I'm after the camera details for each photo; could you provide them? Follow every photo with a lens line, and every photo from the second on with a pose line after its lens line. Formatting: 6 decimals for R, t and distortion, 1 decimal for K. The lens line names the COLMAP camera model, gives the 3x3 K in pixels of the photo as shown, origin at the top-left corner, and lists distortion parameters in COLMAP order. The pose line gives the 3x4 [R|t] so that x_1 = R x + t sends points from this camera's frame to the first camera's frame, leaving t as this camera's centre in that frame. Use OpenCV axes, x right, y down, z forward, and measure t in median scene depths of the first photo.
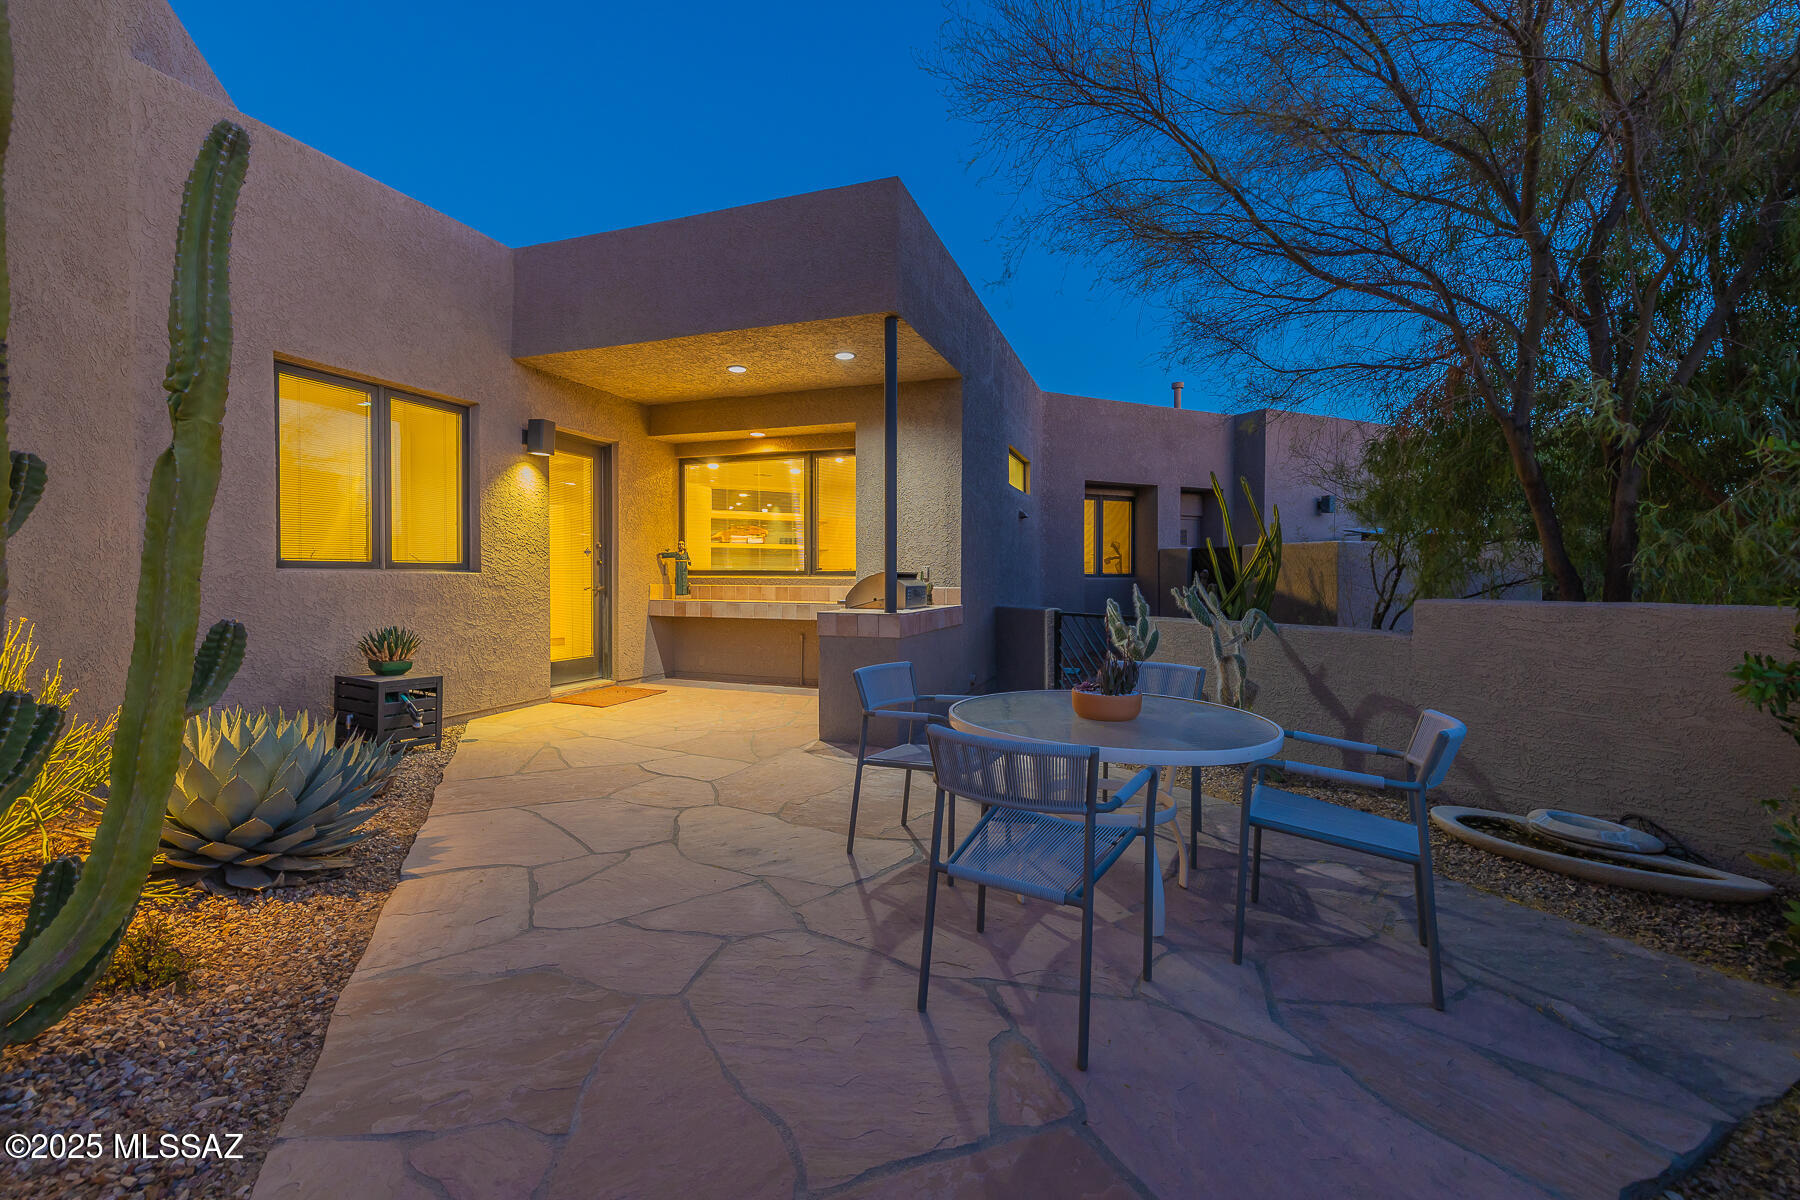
lens RADIAL K [[760.4, 0, 894.5], [0, 760.4, 599.4], [0, 0, 1]] dist [-0.002076, 0.000793]
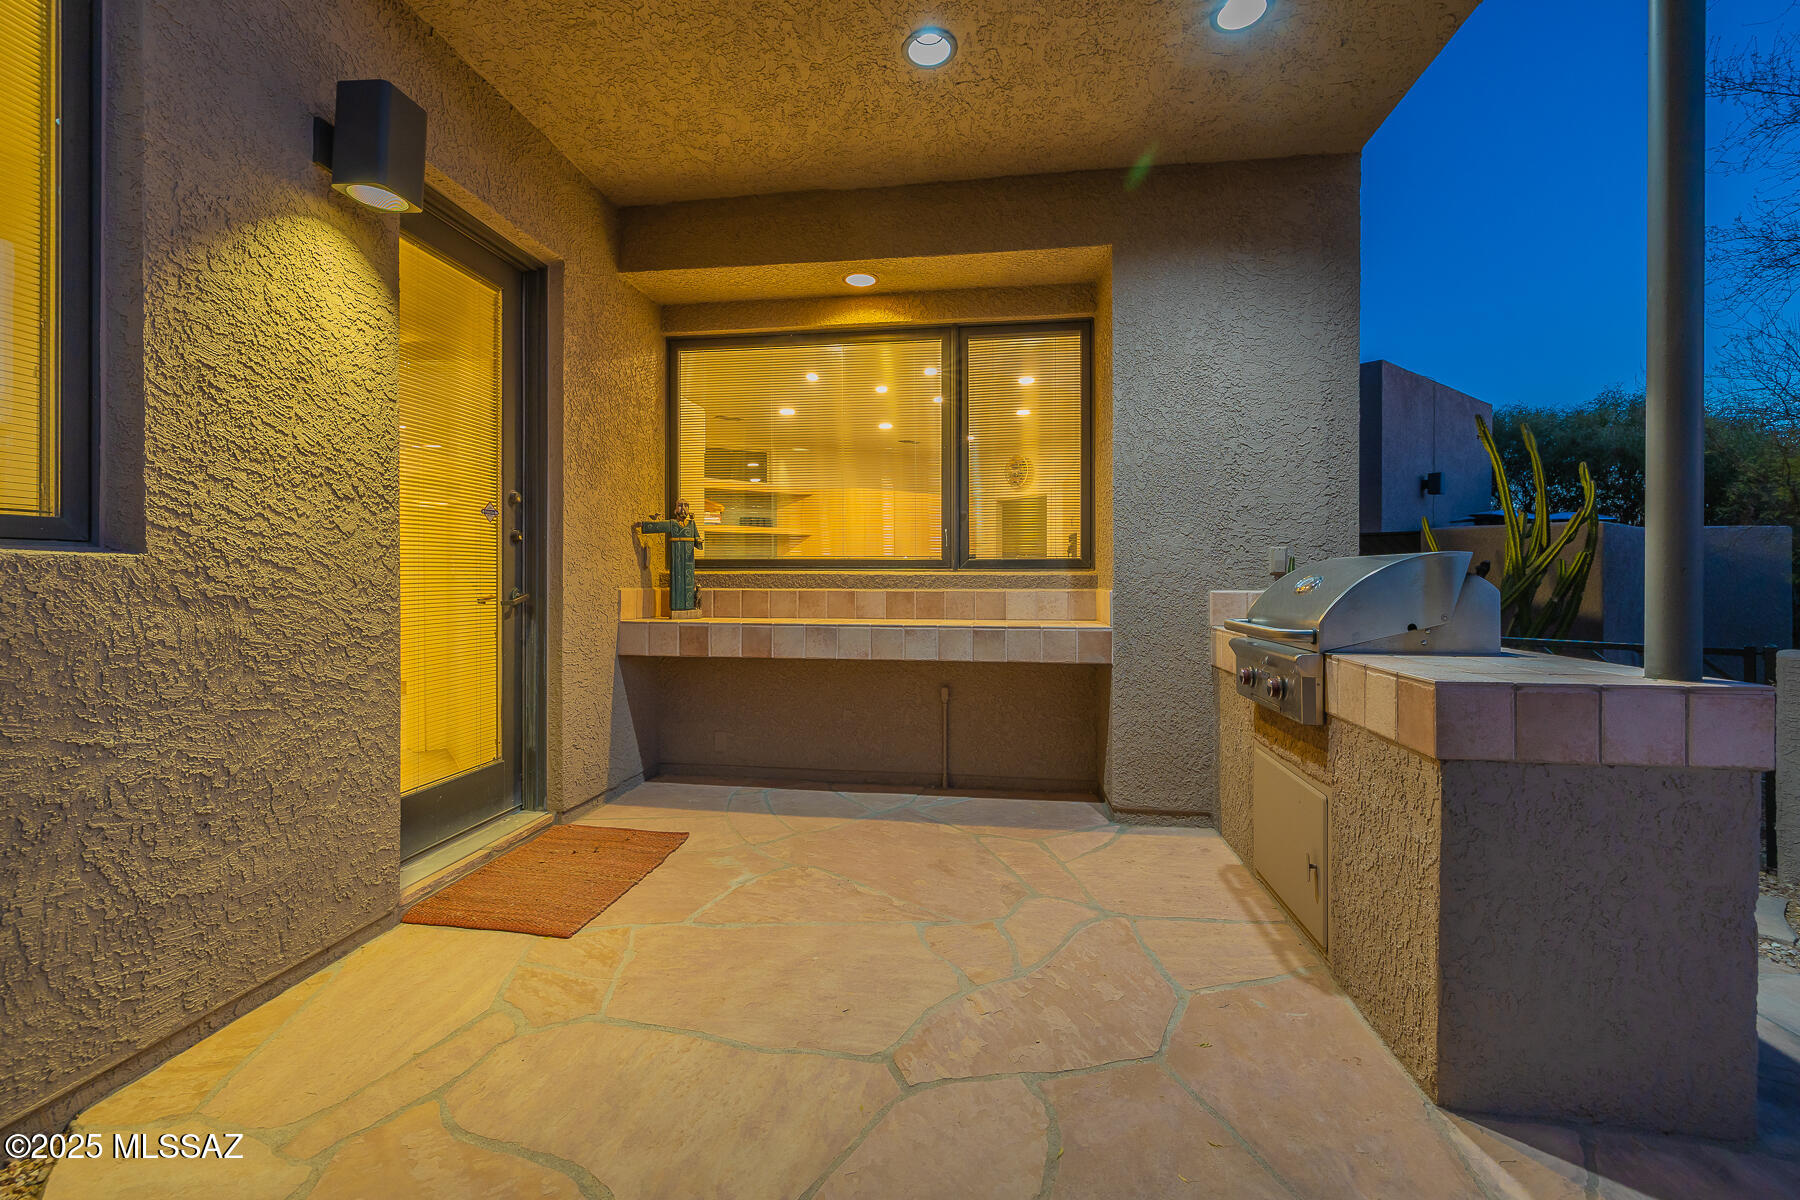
lens RADIAL K [[760.4, 0, 903.2], [0, 760.4, 581.6], [0, 0, 1]] dist [-0.002076, 0.000793]
pose [[0.977828, -0.005867, 0.209326, -0.255527], [0.010633, 0.999709, -0.021647, -0.012306], [-0.209138, 0.023393, 0.977606, 0.518158]]
